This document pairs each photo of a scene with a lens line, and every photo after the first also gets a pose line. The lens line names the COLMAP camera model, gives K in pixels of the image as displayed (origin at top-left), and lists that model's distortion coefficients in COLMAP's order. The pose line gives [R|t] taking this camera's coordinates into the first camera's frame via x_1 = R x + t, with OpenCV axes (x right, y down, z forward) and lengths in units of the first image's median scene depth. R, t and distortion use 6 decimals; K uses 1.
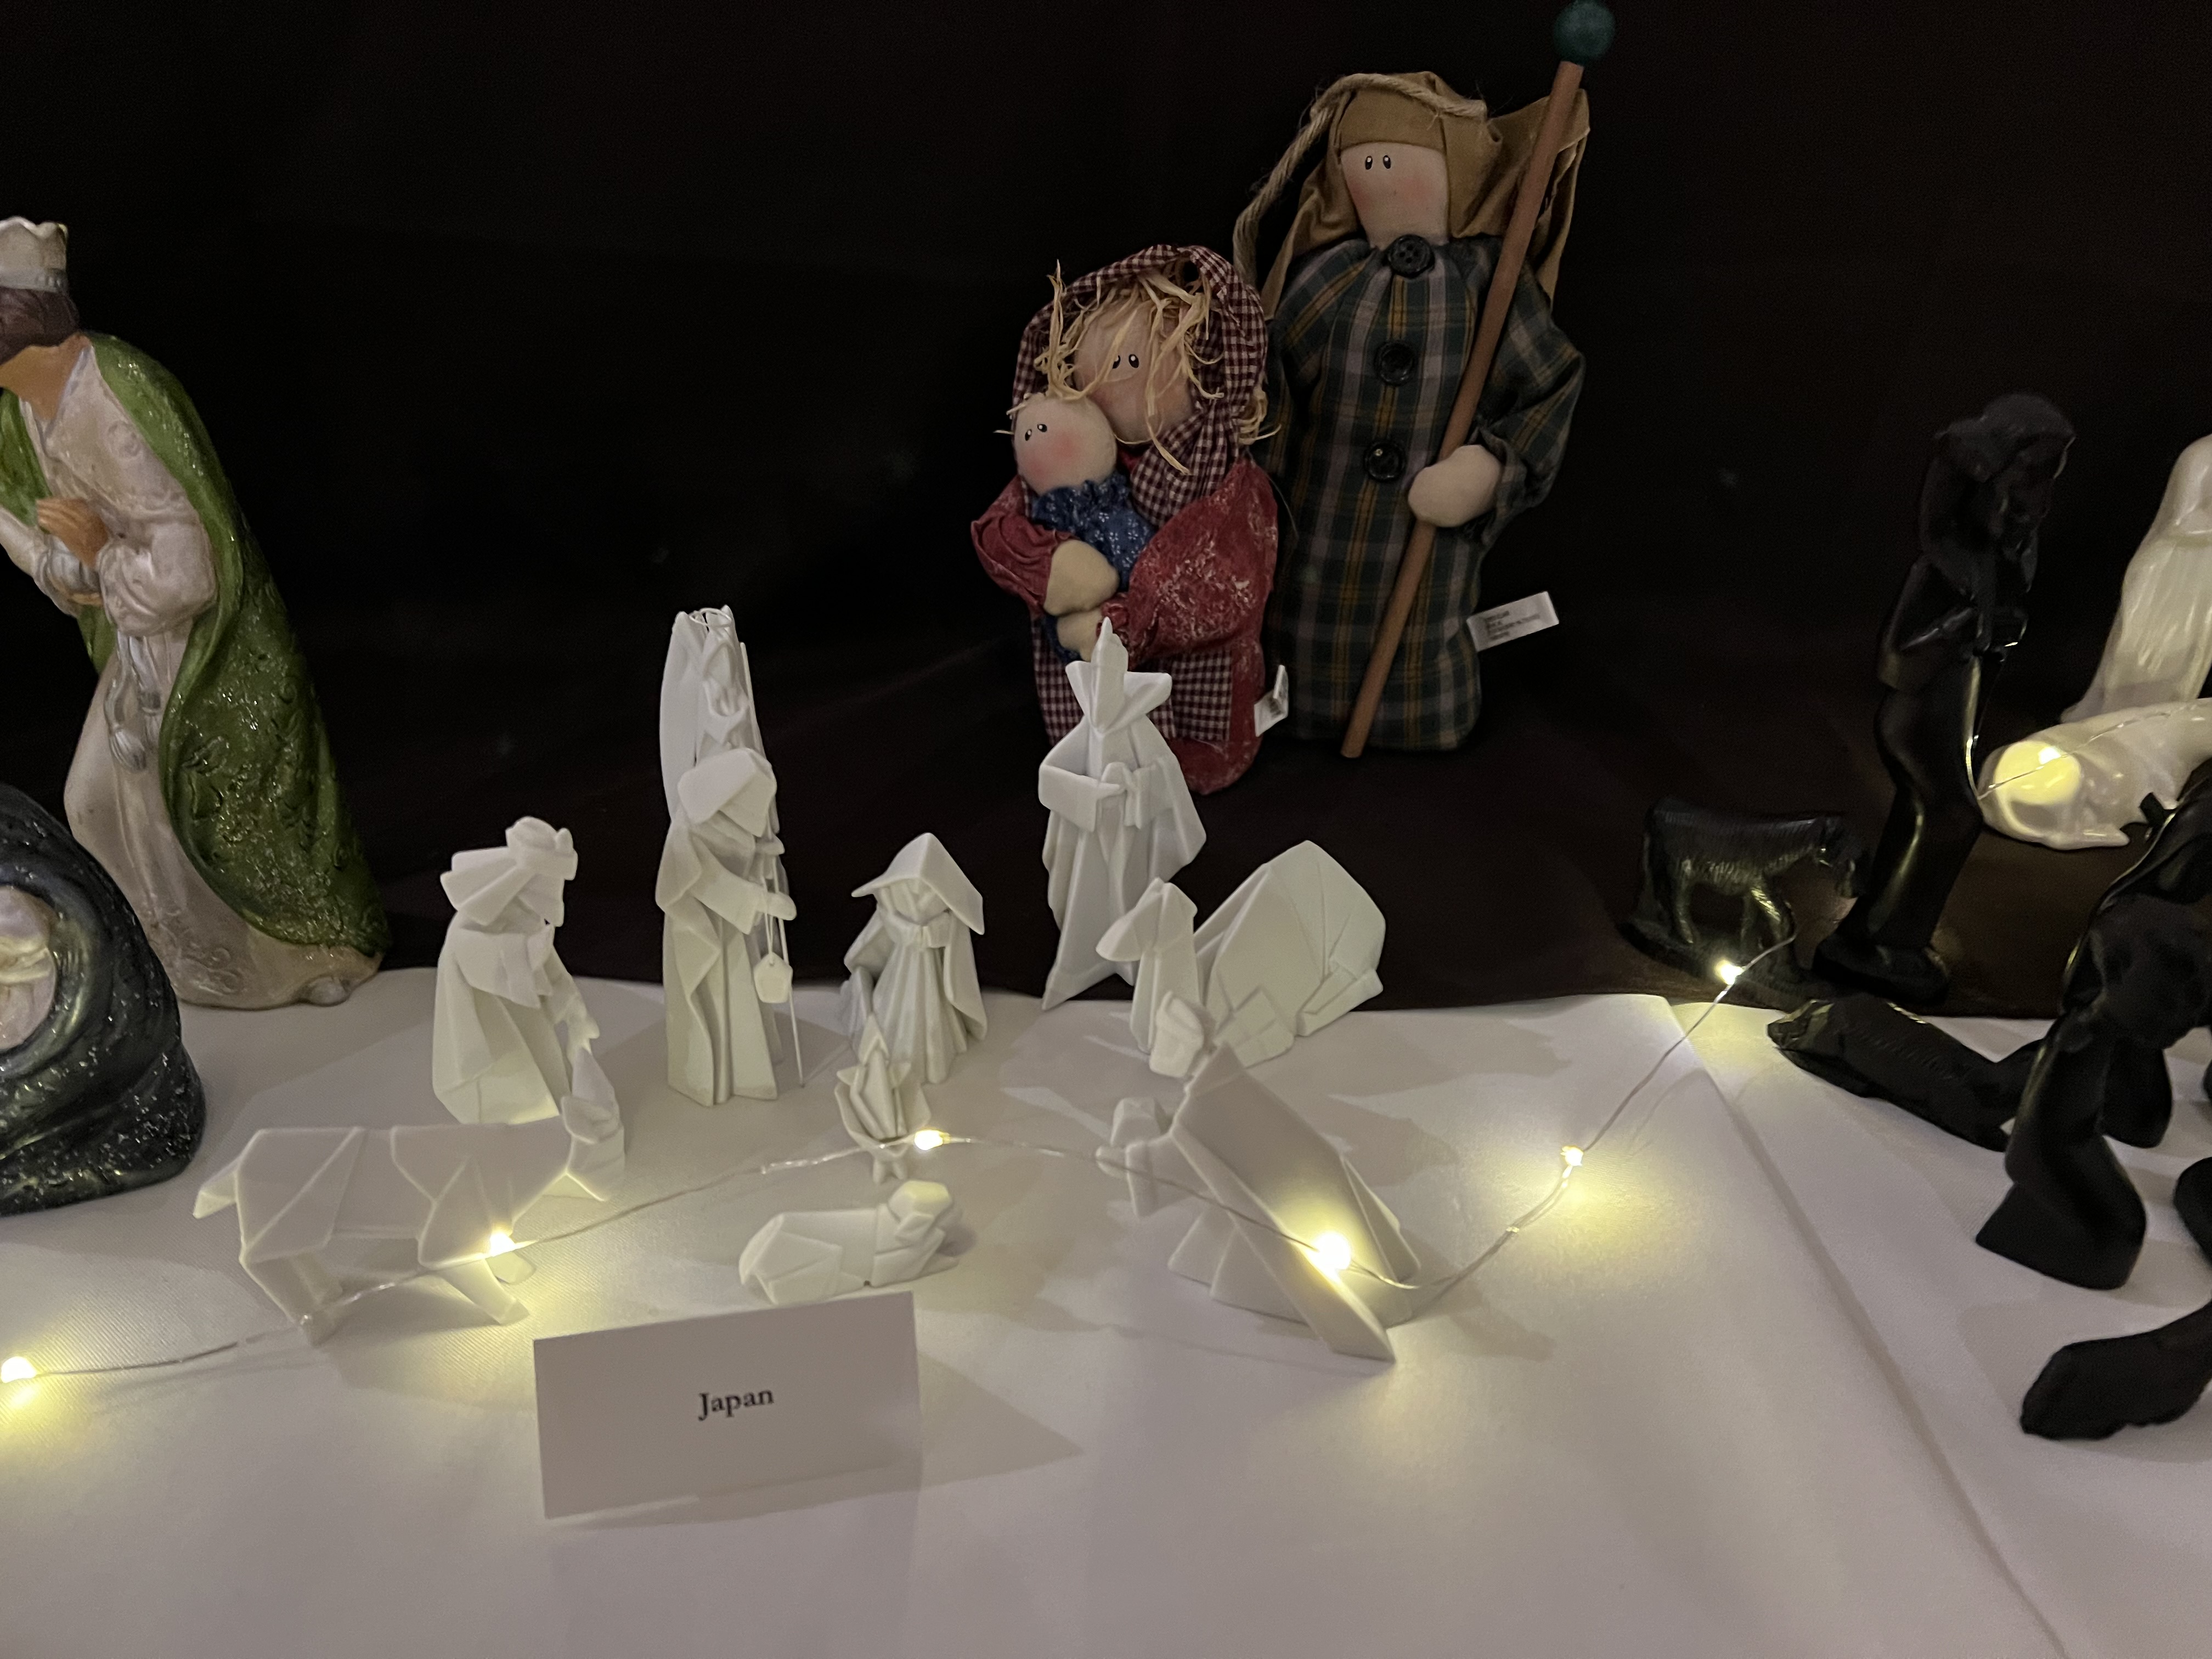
lens RADIAL K [[1645.4, 0, 1105.6], [0, 1645.4, 837.4], [0, 0, 1]] dist [0.042192, -0.000730]
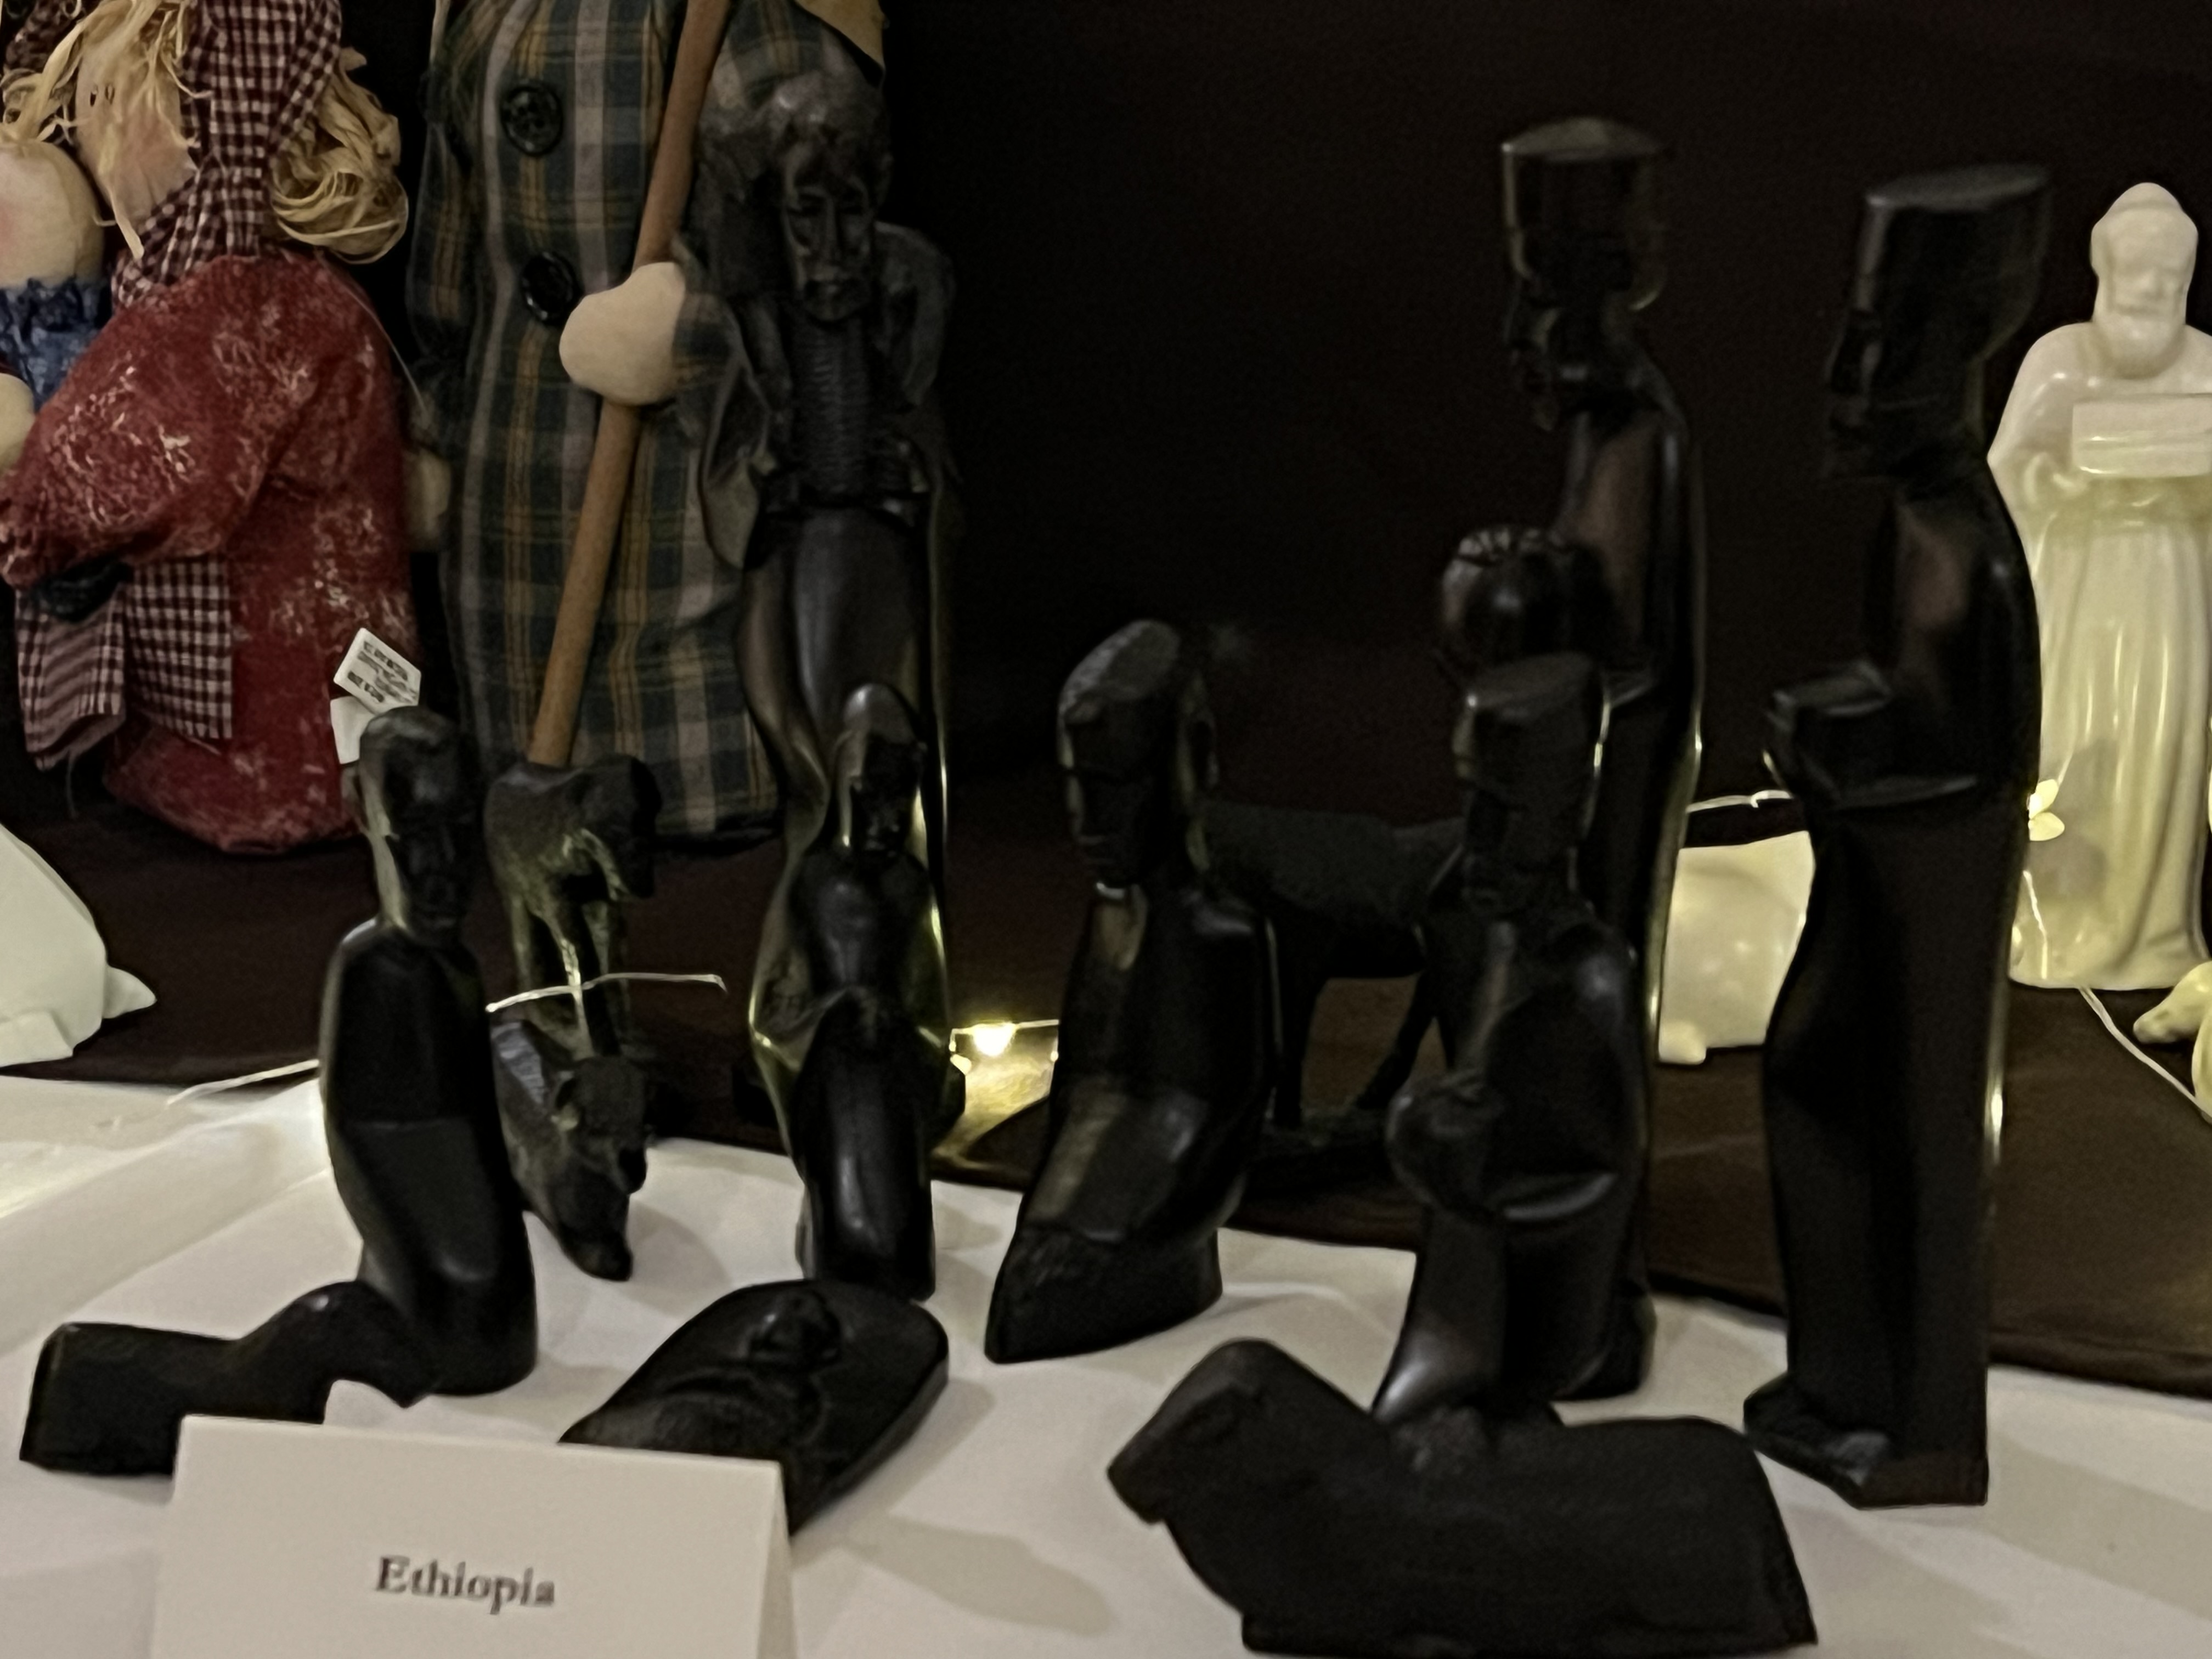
lens RADIAL K [[4983.8, 0, 1106.4], [0, 4983.8, 827.2], [0, 0, 1]] dist [0.020969, 0.000000]
pose [[0.919579, 0.077960, -0.385093, 1.063132], [-0.172027, 0.961068, -0.216227, 0.303094], [0.353244, 0.265084, 0.897190, -0.450206]]
